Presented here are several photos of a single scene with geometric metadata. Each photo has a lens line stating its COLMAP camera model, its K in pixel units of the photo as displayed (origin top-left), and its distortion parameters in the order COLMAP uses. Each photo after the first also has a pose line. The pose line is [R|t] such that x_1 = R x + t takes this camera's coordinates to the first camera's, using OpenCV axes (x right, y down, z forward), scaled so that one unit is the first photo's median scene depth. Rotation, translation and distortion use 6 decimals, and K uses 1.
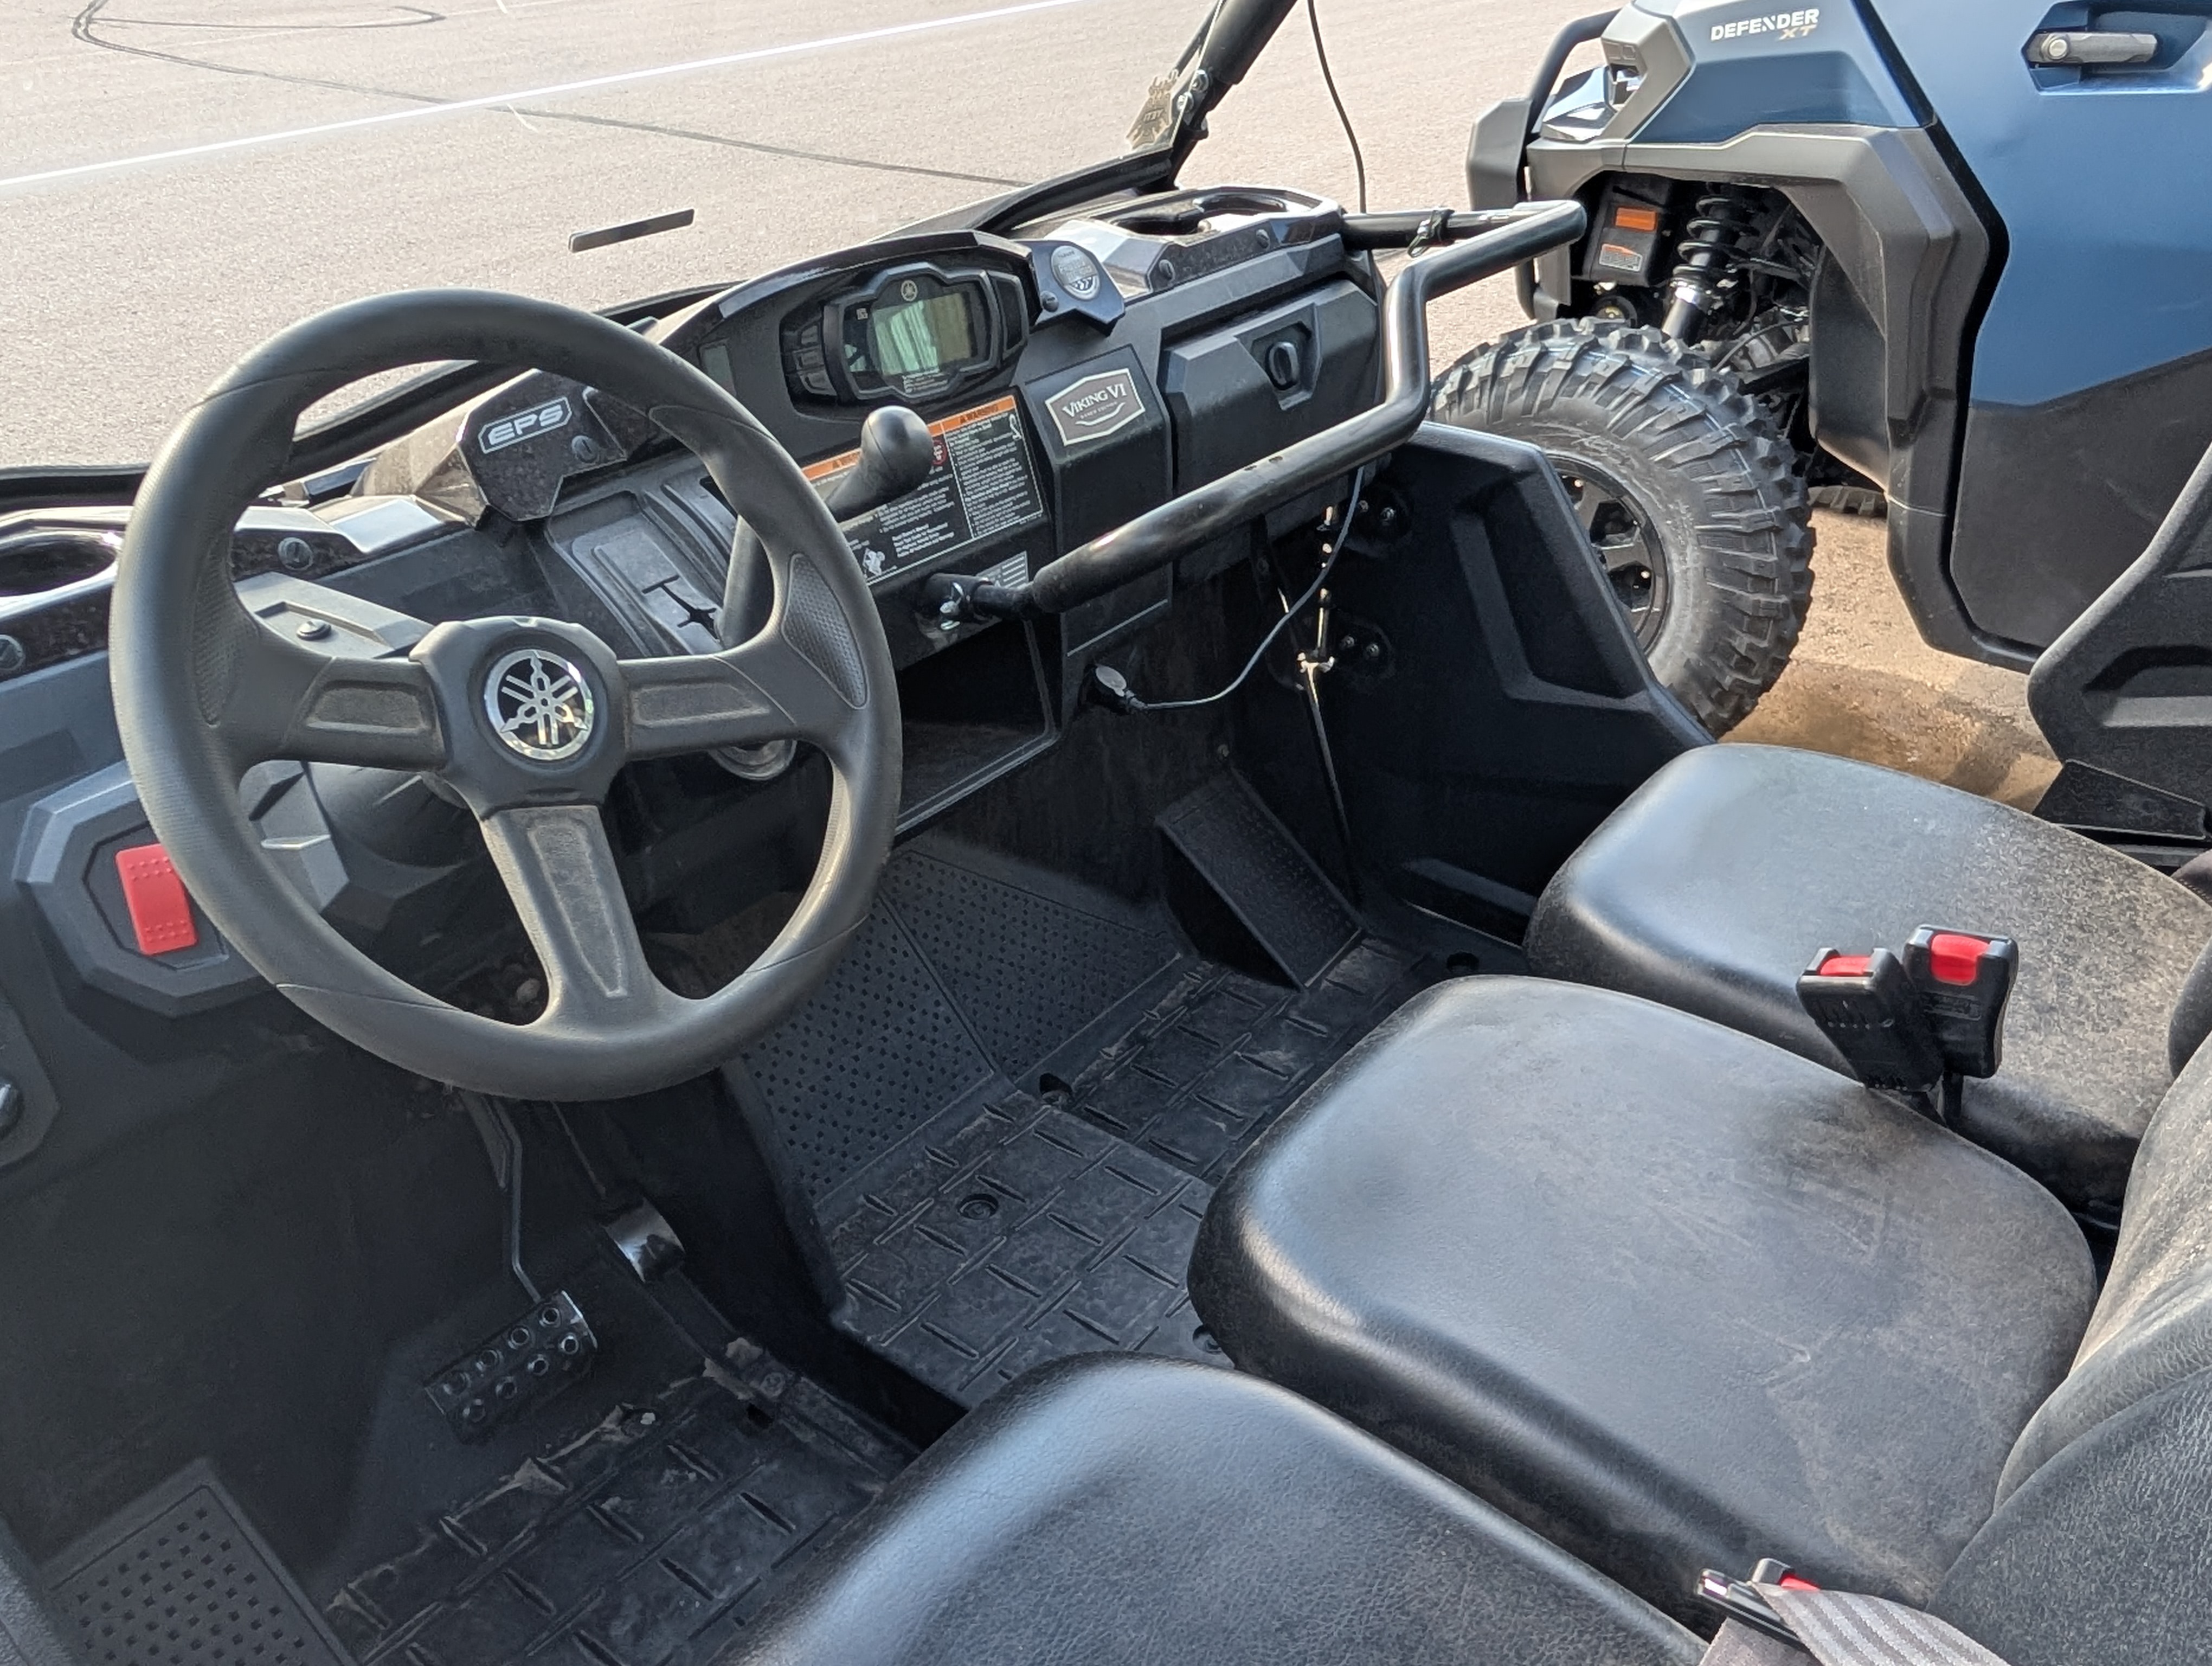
lens RADIAL K [[1841.6, 0, 1093.3], [0, 1841.6, 839.5], [0, 0, 1]] dist [-0.008315, 0.007937]
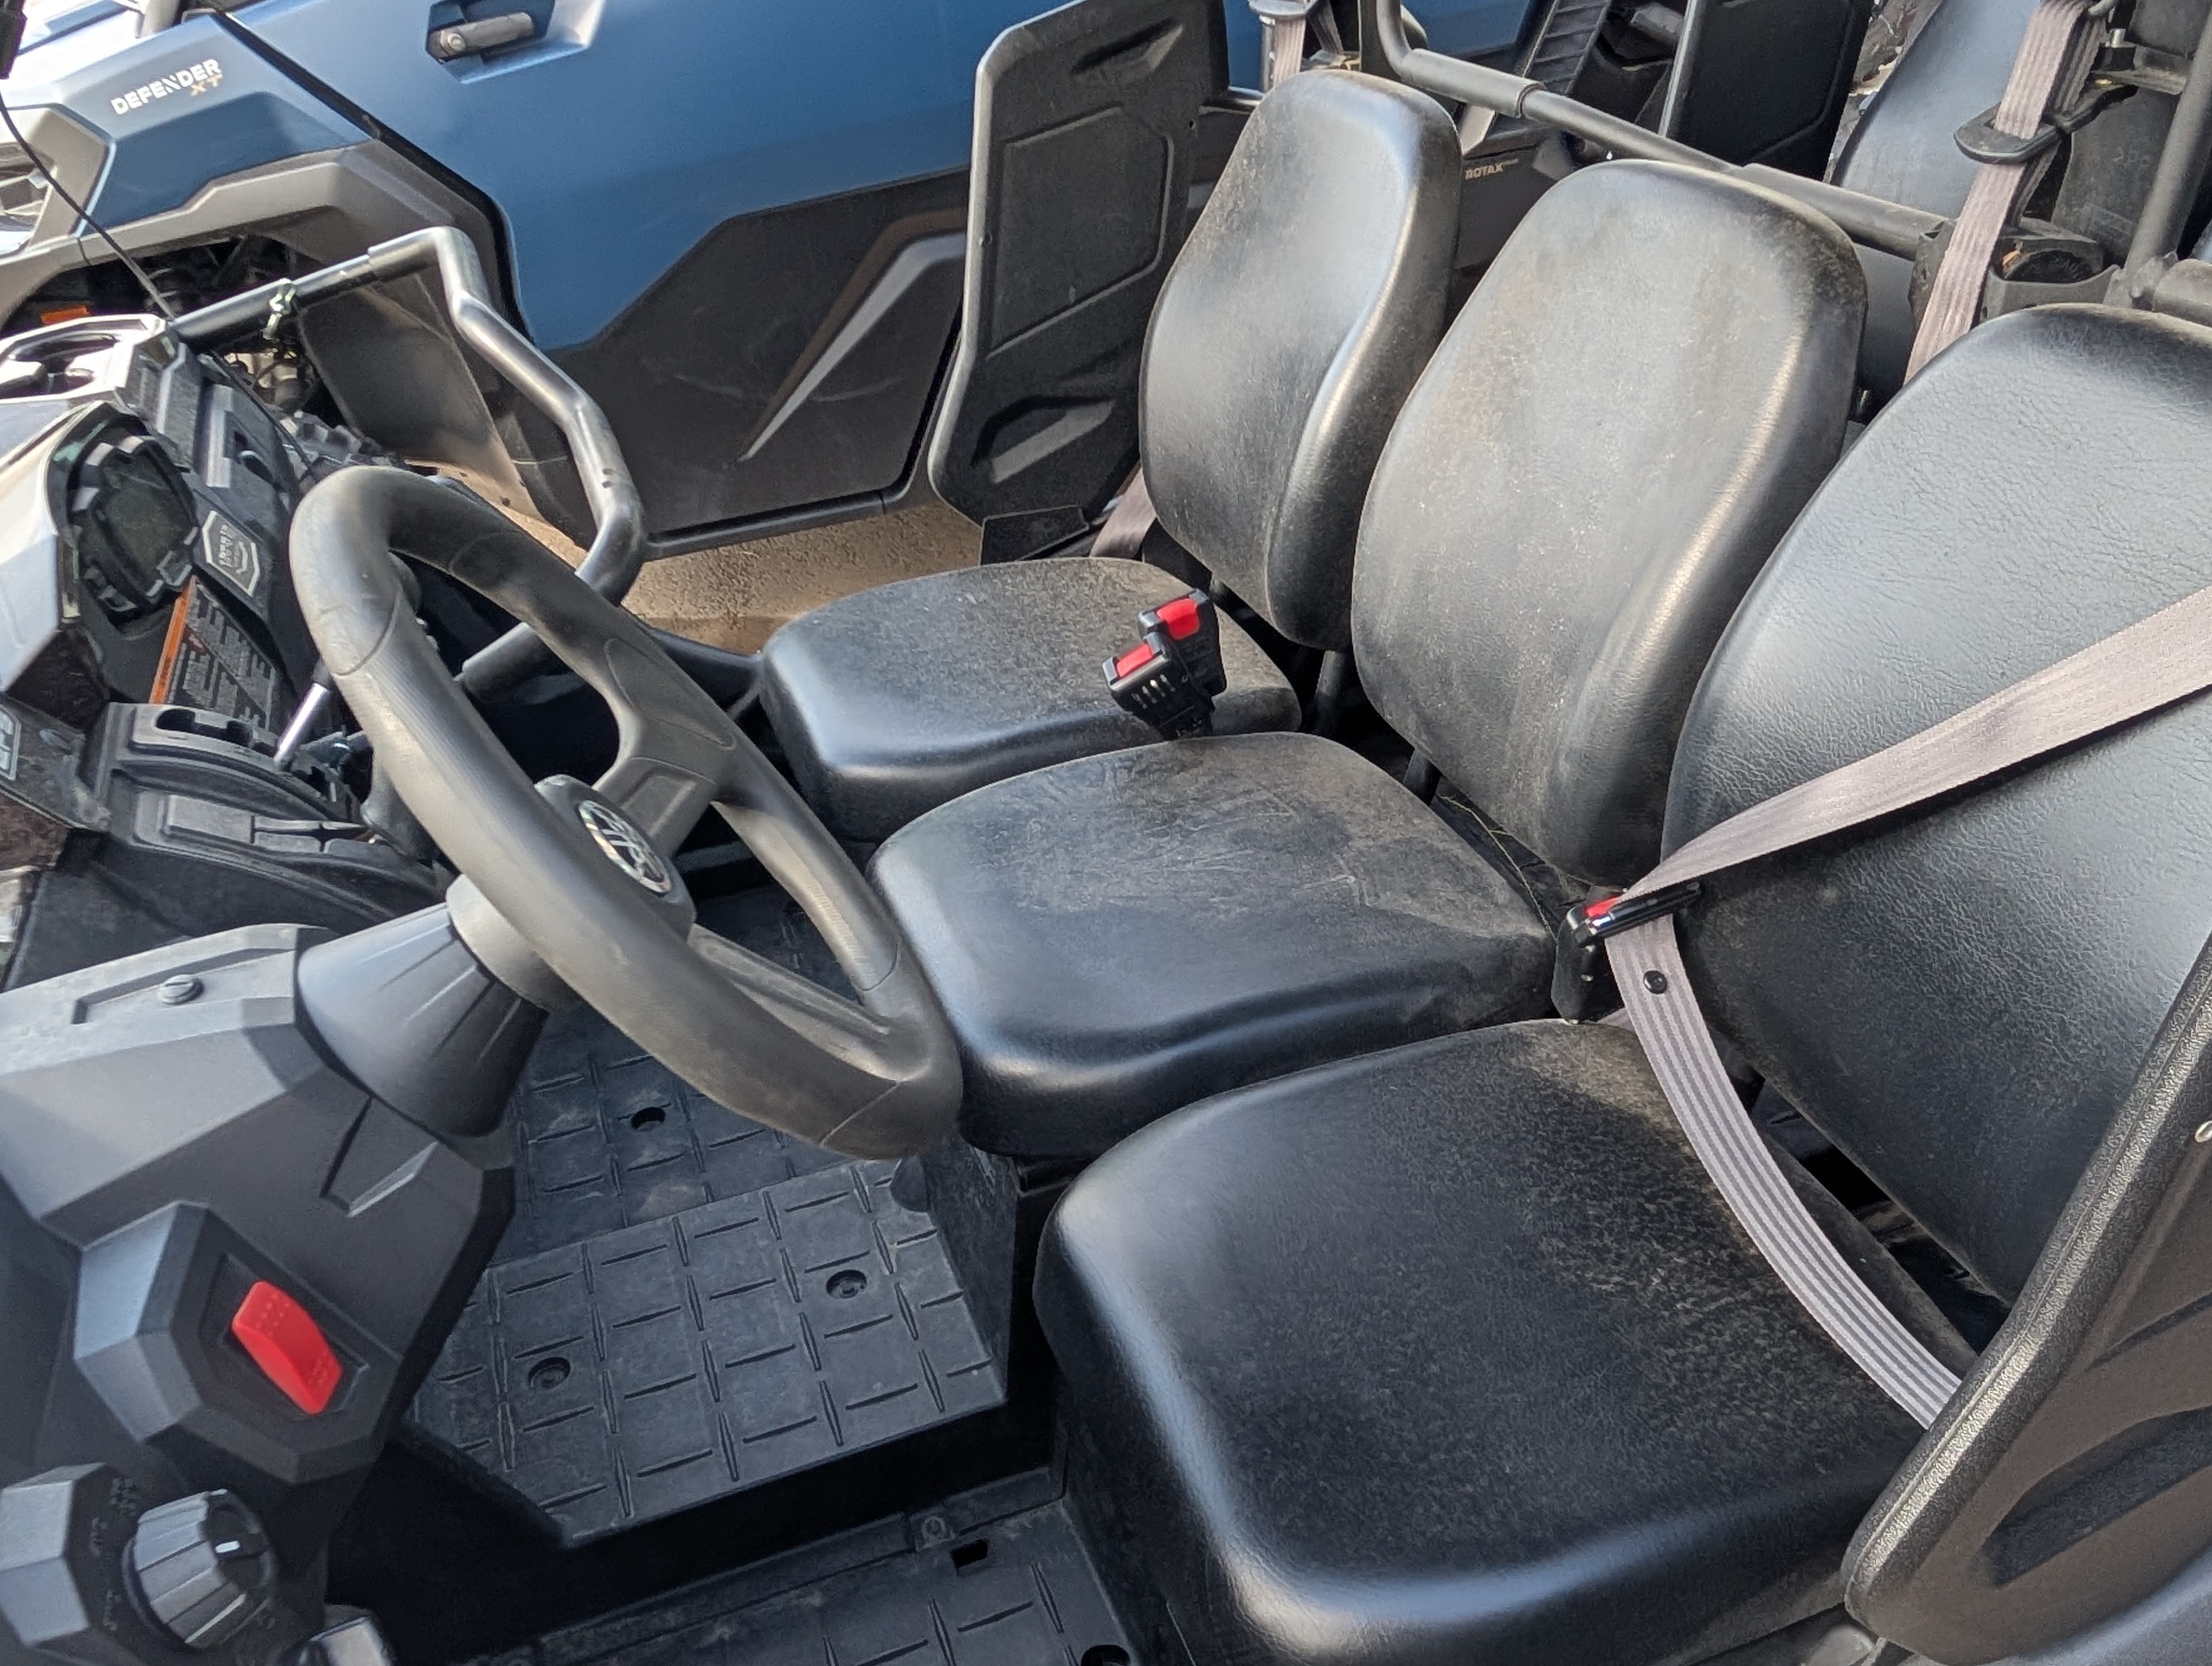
lens RADIAL K [[1841.6, 0, 1093.3], [0, 1841.6, 839.5], [0, 0, 1]] dist [-0.008315, 0.007937]
pose [[0.552085, -0.491756, 0.673333, -0.256279], [0.507761, 0.838836, 0.196300, -0.044956], [-0.661347, 0.233518, 0.712804, 0.057004]]
